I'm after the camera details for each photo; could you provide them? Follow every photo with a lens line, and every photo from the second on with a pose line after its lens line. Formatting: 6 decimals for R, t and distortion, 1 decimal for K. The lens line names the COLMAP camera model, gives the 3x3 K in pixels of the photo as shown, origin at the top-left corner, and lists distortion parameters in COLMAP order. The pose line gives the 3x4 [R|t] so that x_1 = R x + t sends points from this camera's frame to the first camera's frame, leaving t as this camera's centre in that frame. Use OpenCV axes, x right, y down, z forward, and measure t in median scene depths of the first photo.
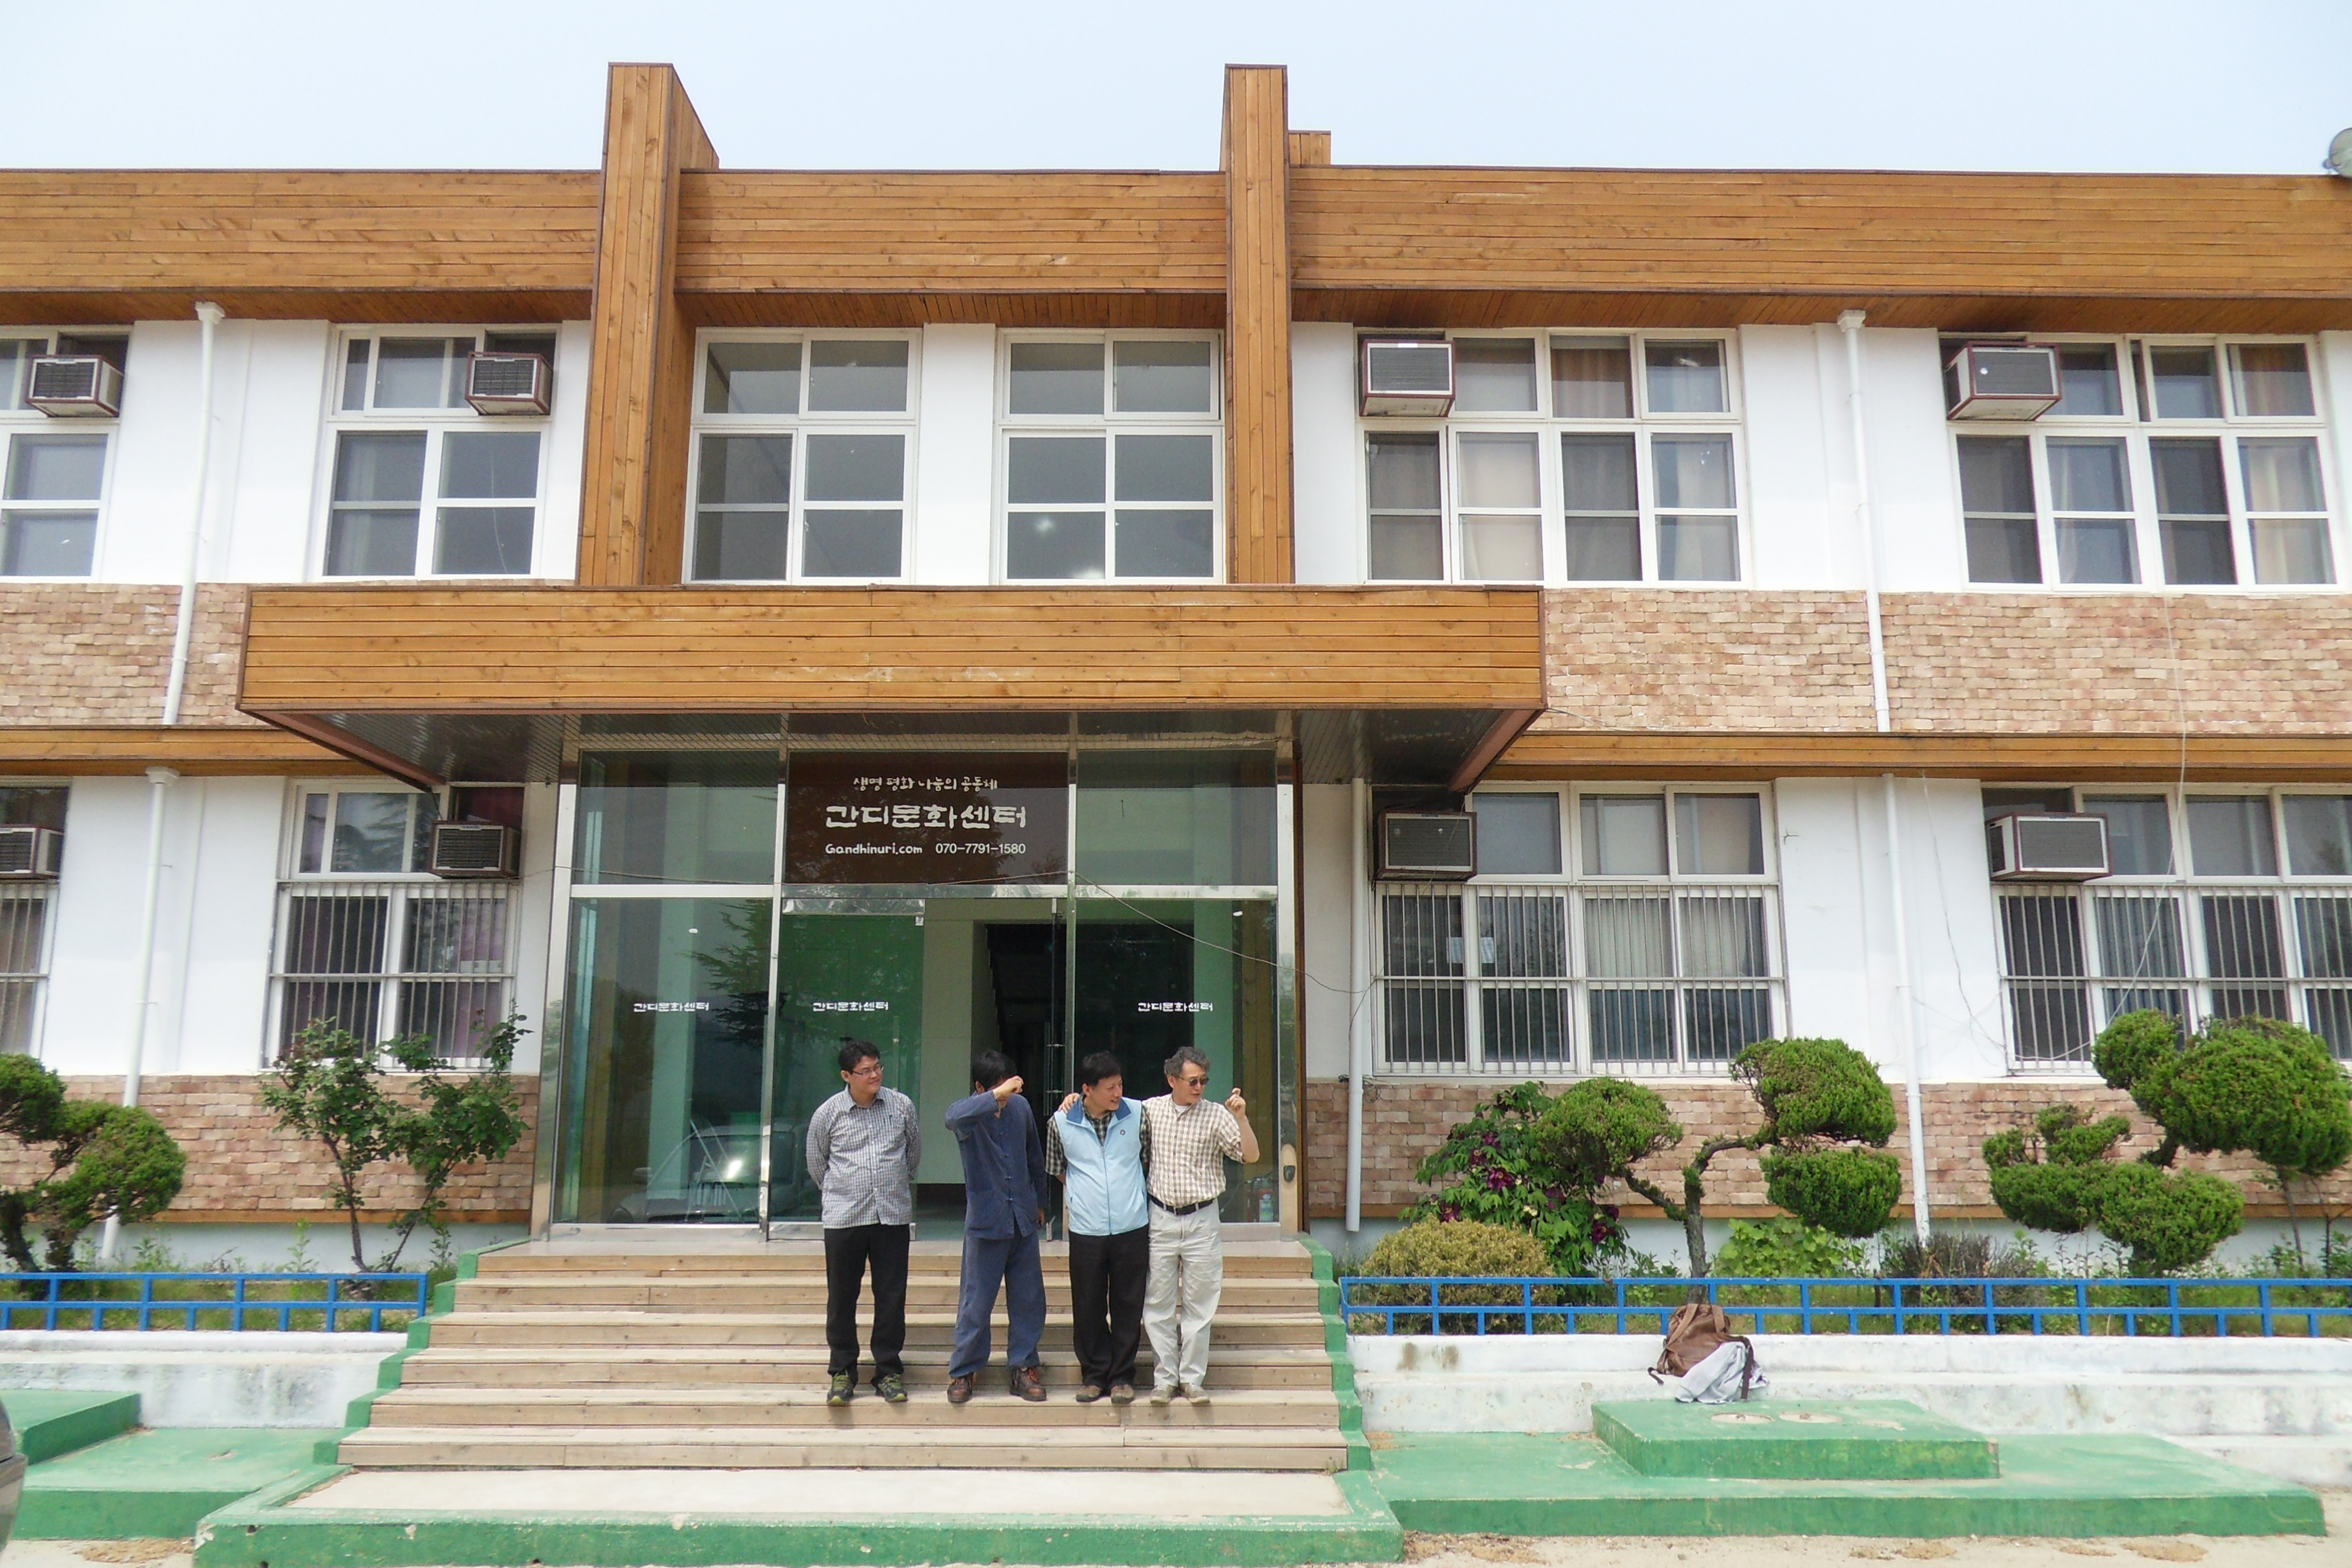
lens RADIAL K [[1702.1, 0, 1176.0], [0, 1702.1, 784.0], [0, 0, 1]] dist [-0.037473, 0.026264]
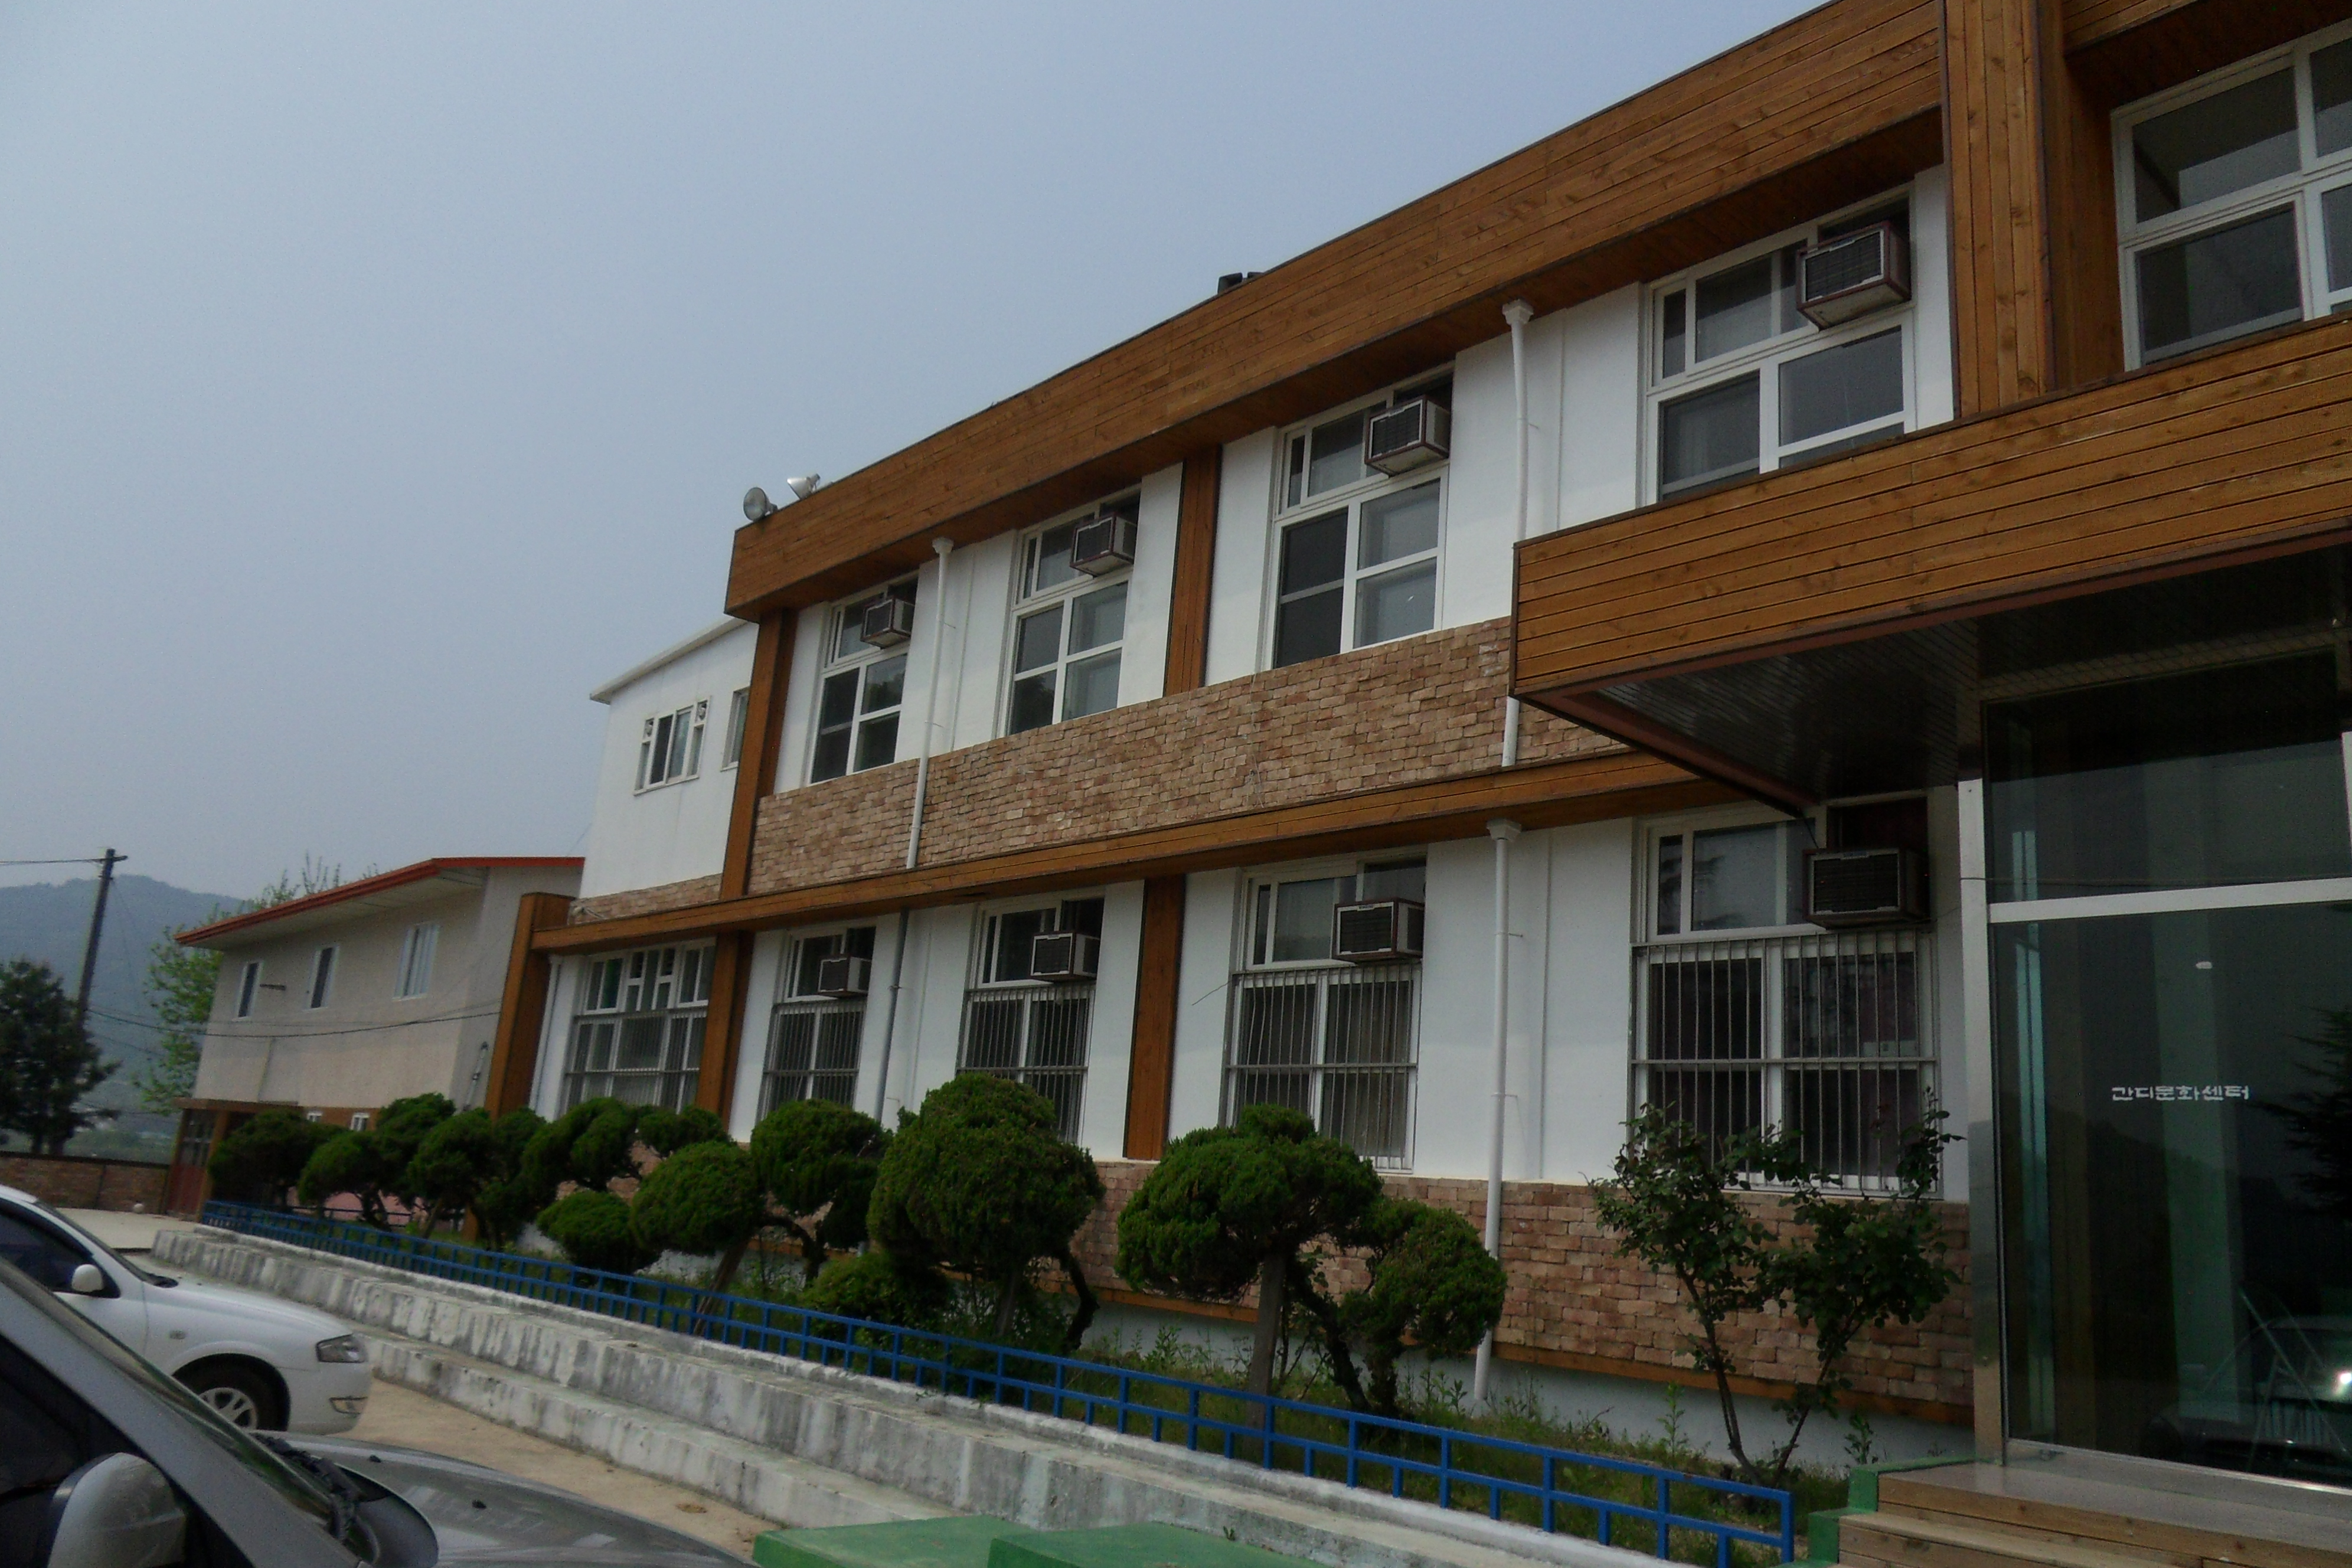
lens RADIAL K [[1725.7, 0, 1176.0], [0, 1725.7, 784.0], [0, 0, 1]] dist [-0.018547, 0.030890]
pose [[0.673898, -0.122881, -0.728534, -0.069431], [0.057986, 0.991827, -0.113653, 0.062771], [0.736545, 0.034346, 0.675516, 0.282438]]
